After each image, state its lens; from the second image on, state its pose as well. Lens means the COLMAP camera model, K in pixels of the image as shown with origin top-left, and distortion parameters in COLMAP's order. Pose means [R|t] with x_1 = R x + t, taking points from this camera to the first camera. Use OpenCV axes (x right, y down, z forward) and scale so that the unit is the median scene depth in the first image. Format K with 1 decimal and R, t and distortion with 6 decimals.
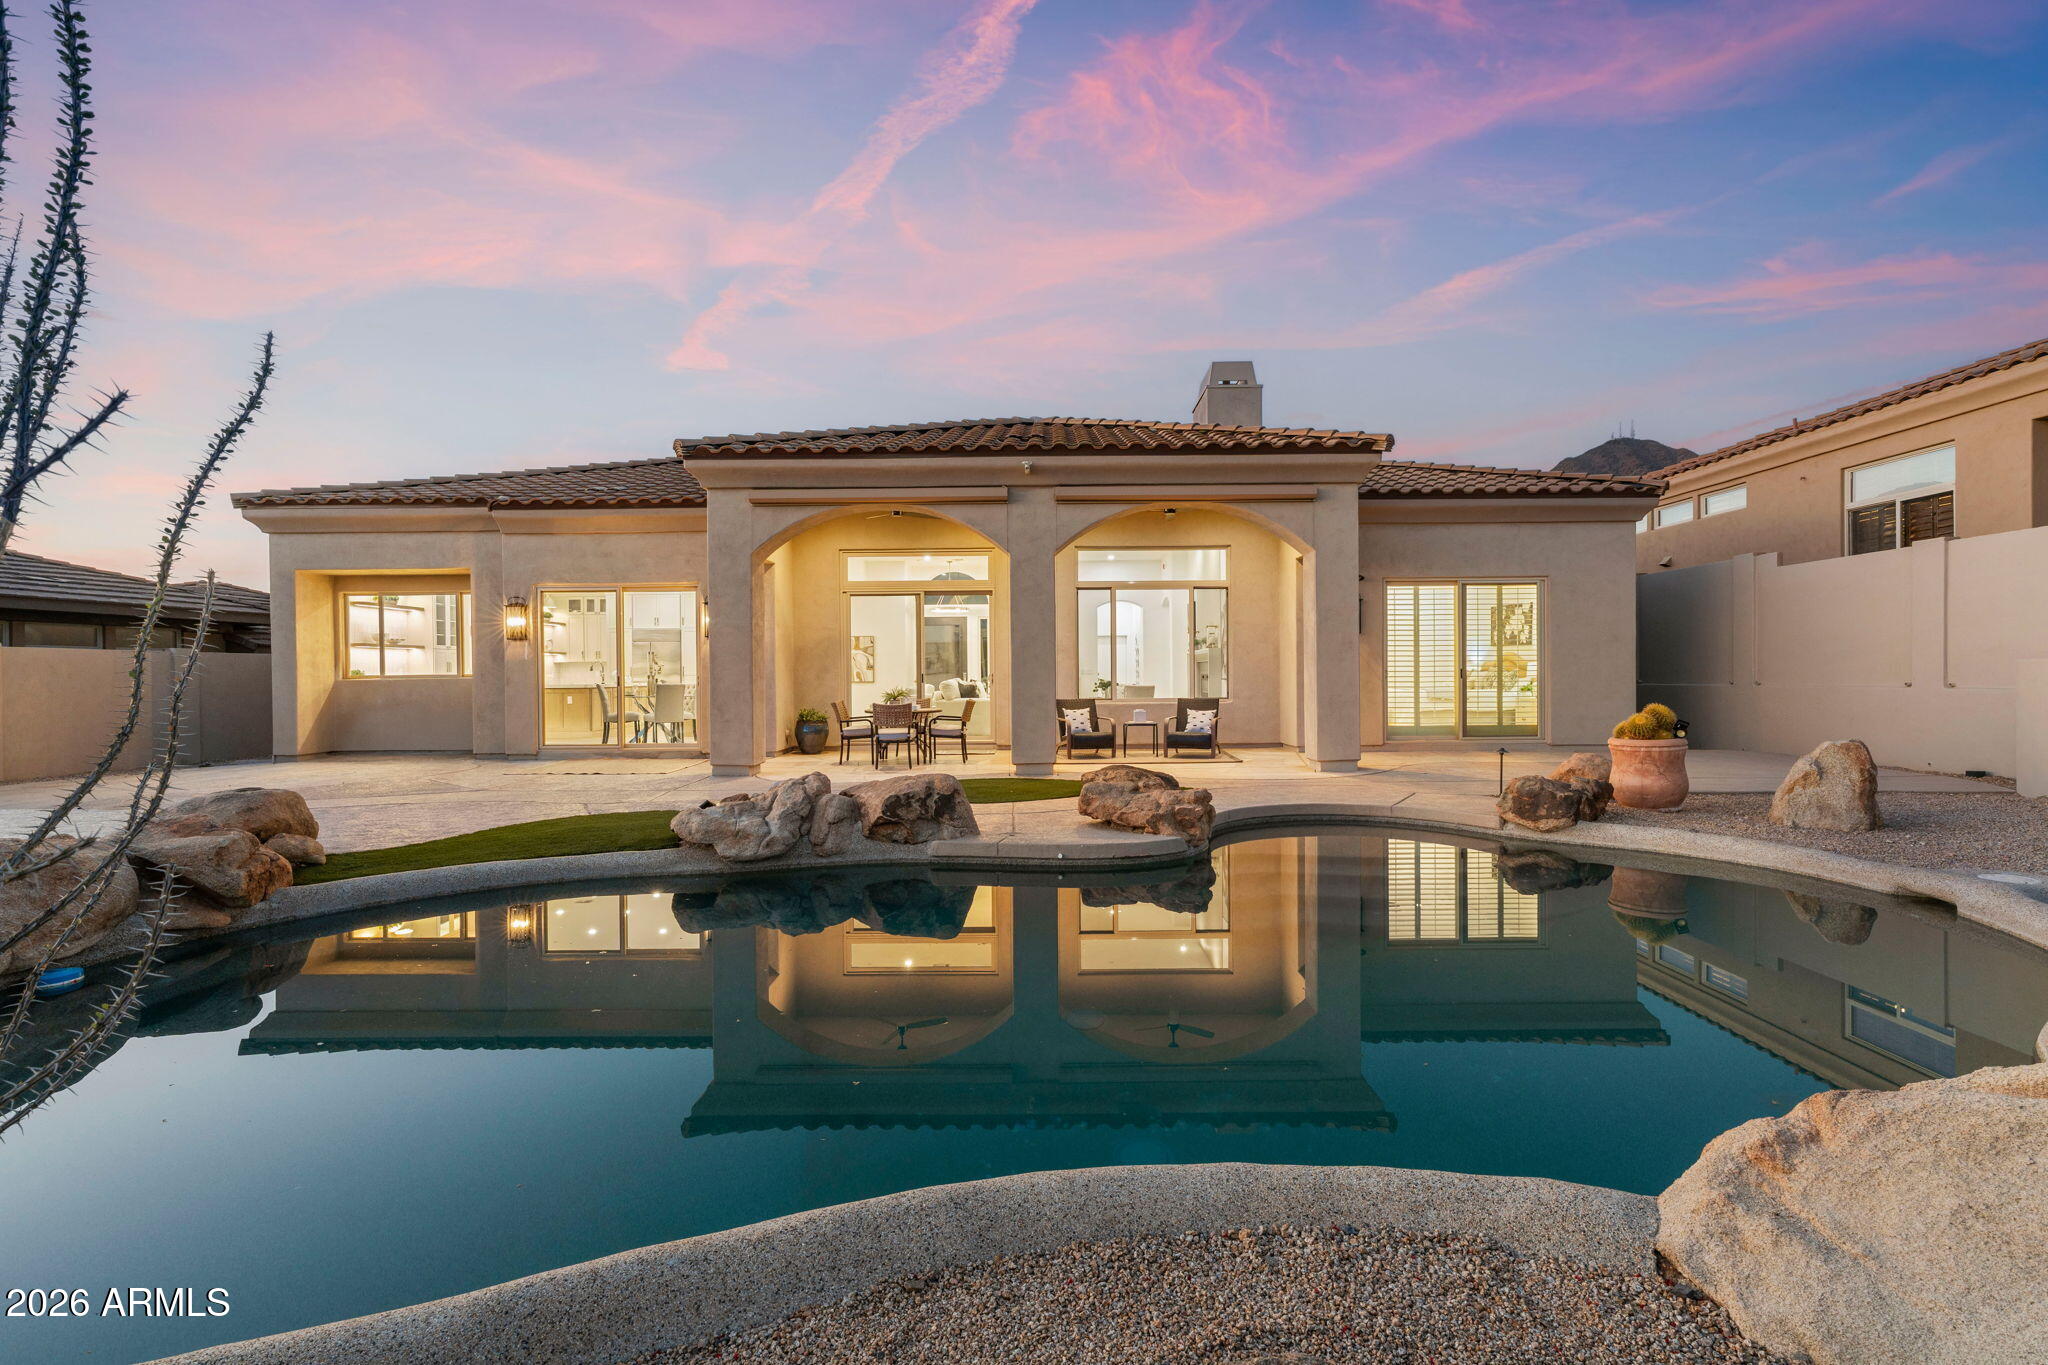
lens RADIAL K [[875.9, 0, 1078.2], [0, 875.9, 688.3], [0, 0, 1]] dist [-0.001613, -0.000044]
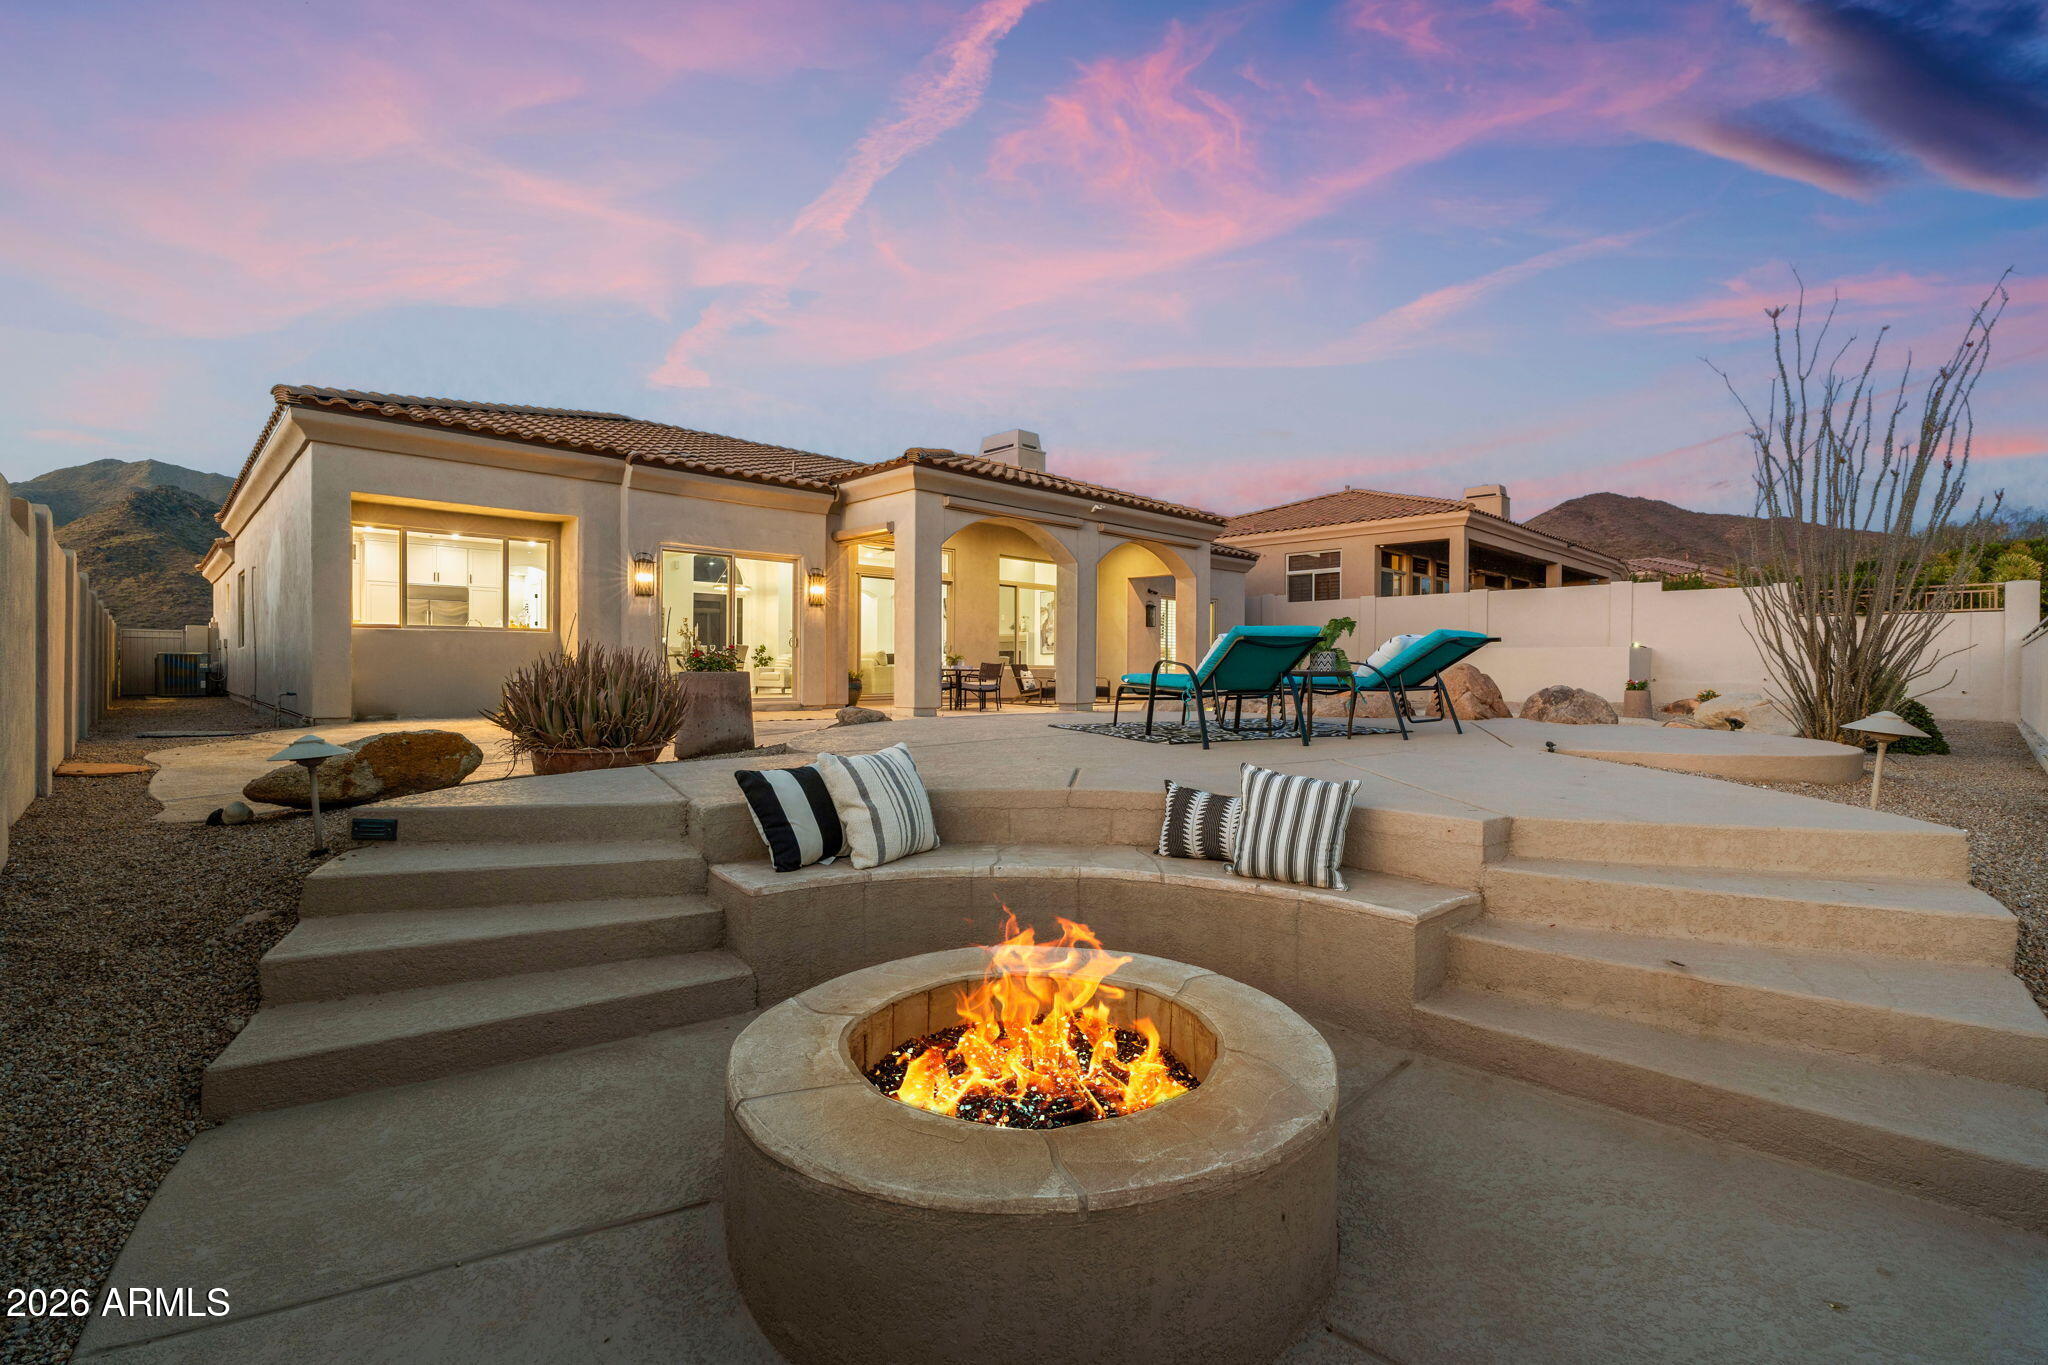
lens RADIAL K [[922.2, 0, 1024.0], [0, 922.2, 682.5], [0, 0, 1]] dist [0.001677, 0.000366]
pose [[0.738024, 0.003842, 0.674763, -1.028667], [-0.016425, 0.999790, 0.012272, 0.024312], [-0.674574, -0.020140, 0.737932, -0.083506]]
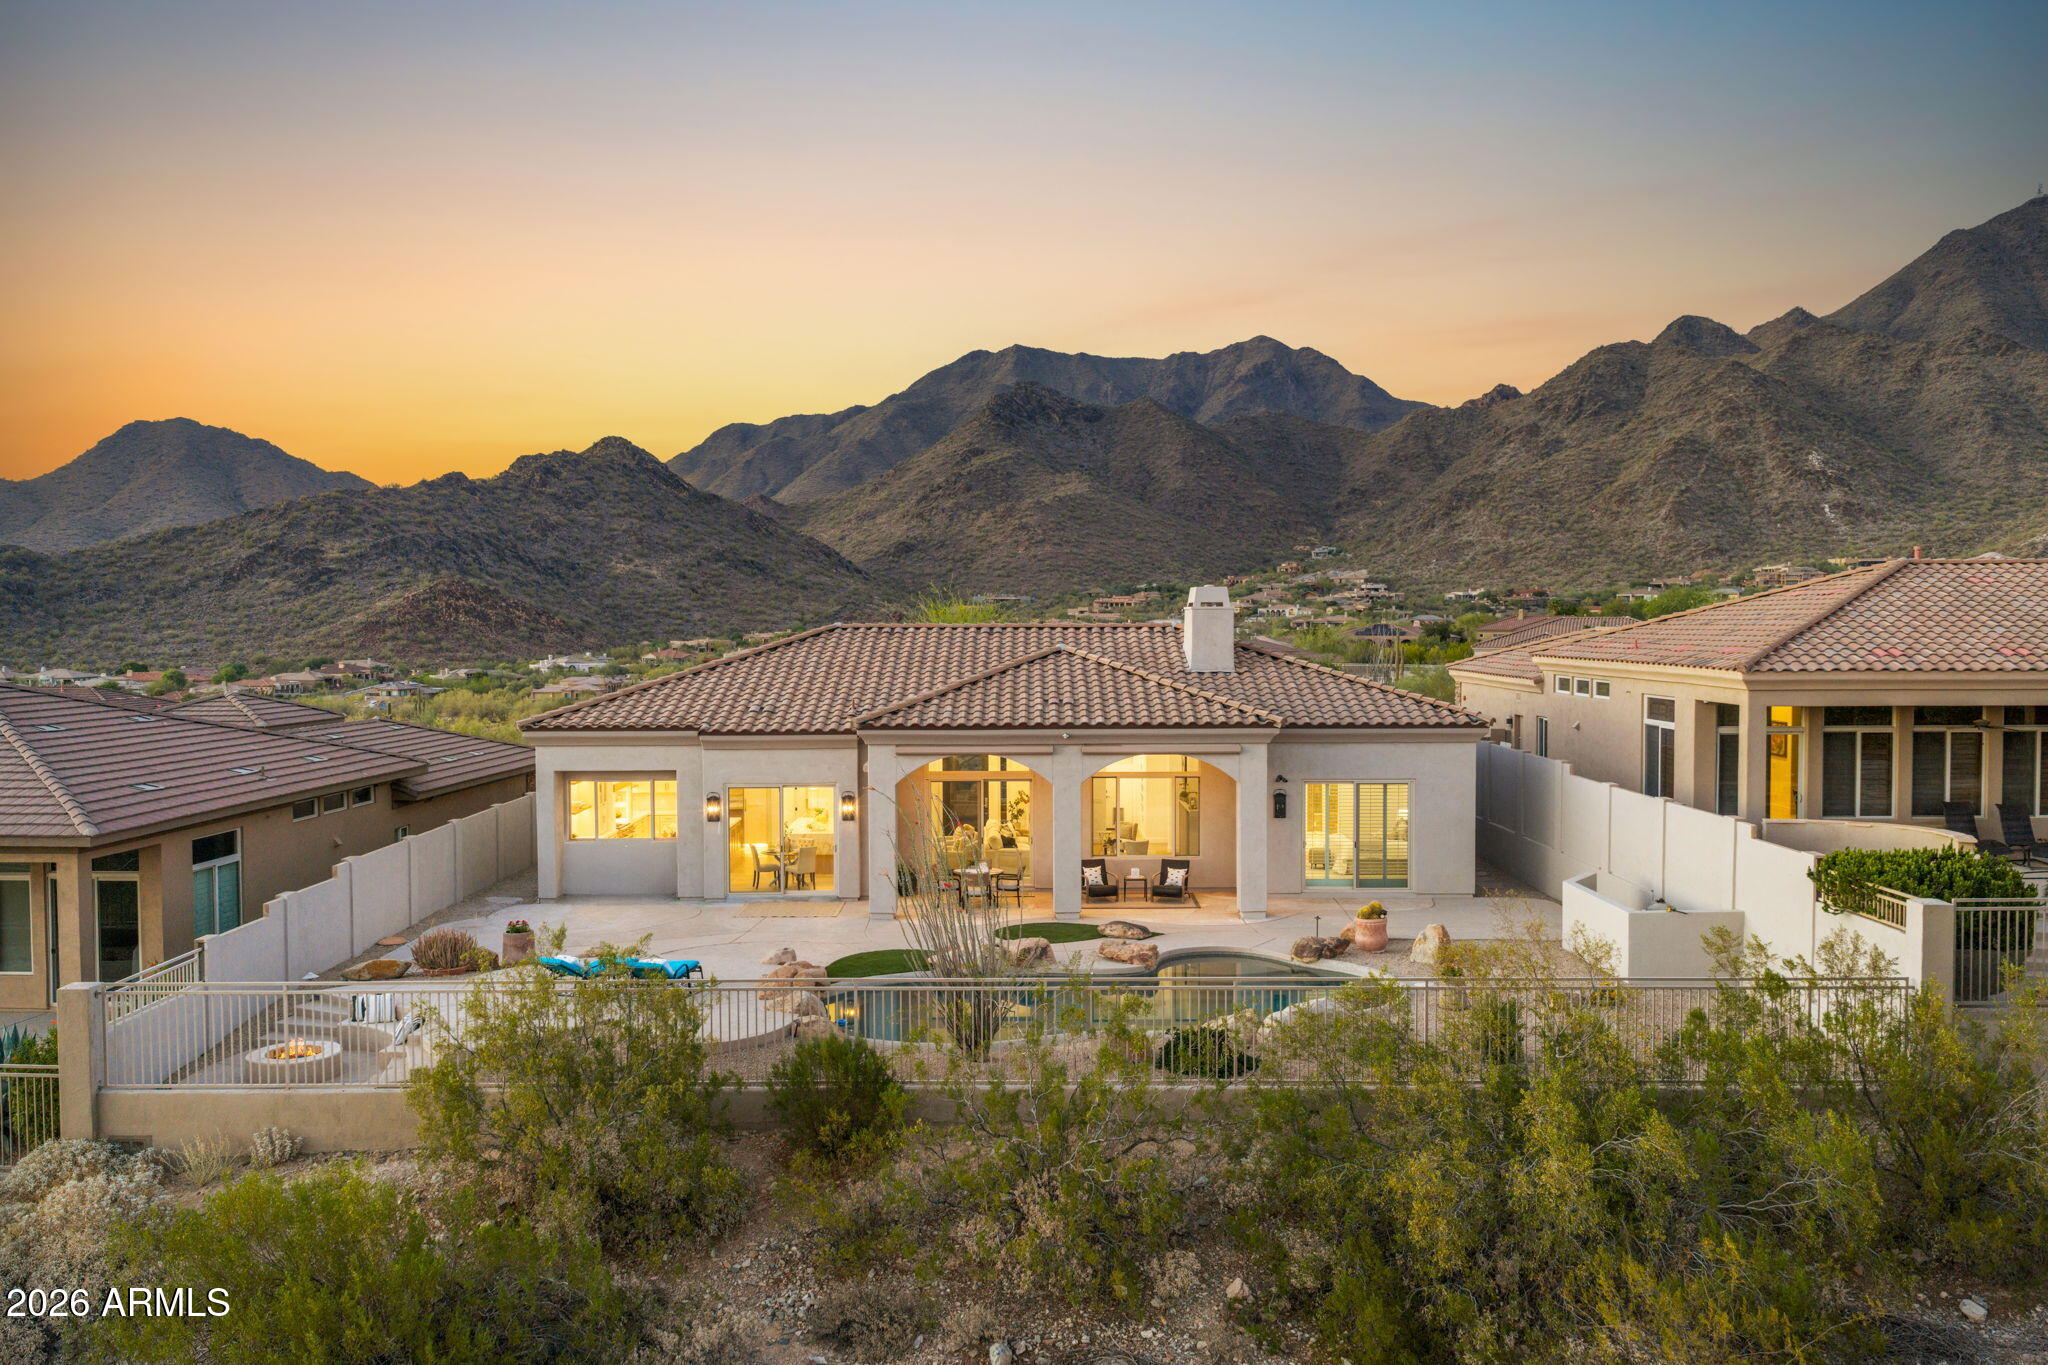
lens RADIAL K [[1746.3, 0, 1024.0], [0, 1746.3, 682.5], [0, 0, 1]] dist [0.015243, 0.002954]
pose [[0.999686, -0.000542, -0.025049, -0.042795], [0.001716, 0.998898, 0.046903, -0.424610], [0.024996, -0.046932, 0.998585, -1.914575]]
